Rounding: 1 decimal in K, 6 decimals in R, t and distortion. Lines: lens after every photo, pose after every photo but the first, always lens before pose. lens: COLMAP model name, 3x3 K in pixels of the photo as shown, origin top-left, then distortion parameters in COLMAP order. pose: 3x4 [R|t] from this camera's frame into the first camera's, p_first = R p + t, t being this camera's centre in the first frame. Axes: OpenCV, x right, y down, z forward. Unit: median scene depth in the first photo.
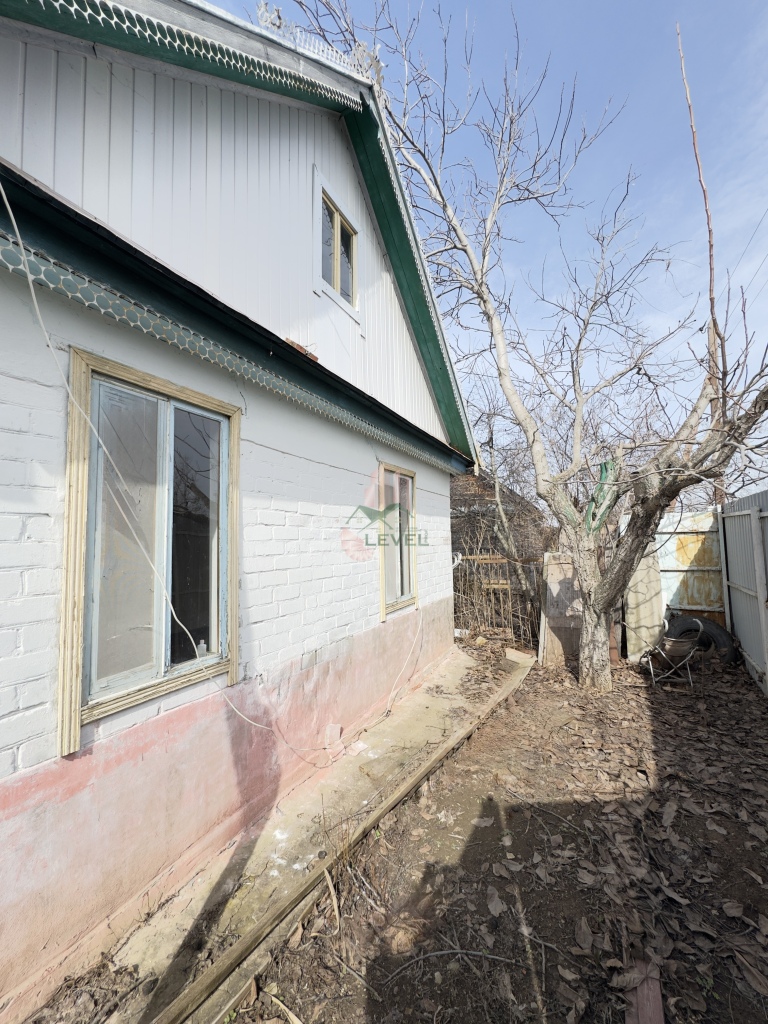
lens RADIAL K [[413.8, 0, 378.9], [0, 413.8, 516.4], [0, 0, 1]] dist [-0.003312, 0.000195]
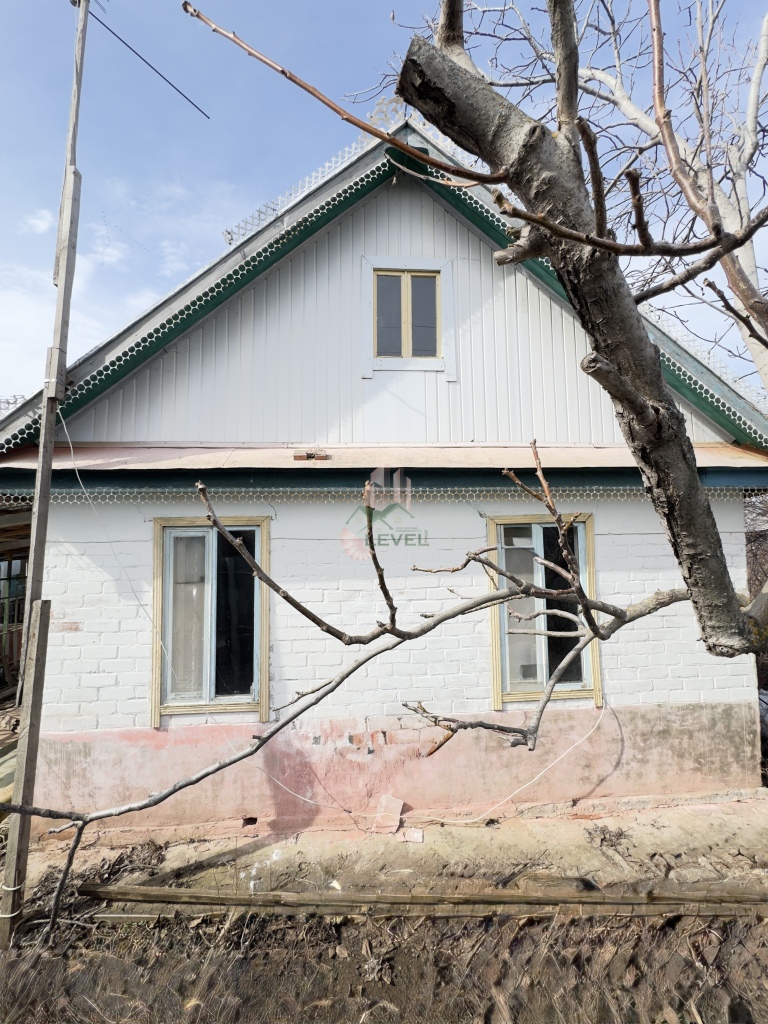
lens RADIAL K [[413.8, 0, 378.9], [0, 413.8, 516.4], [0, 0, 1]] dist [-0.003312, 0.000195]
pose [[0.504231, -0.048976, -0.862179, 1.169938], [0.061844, 0.997875, -0.020515, -0.246625], [0.861351, -0.042976, 0.506189, 0.732537]]
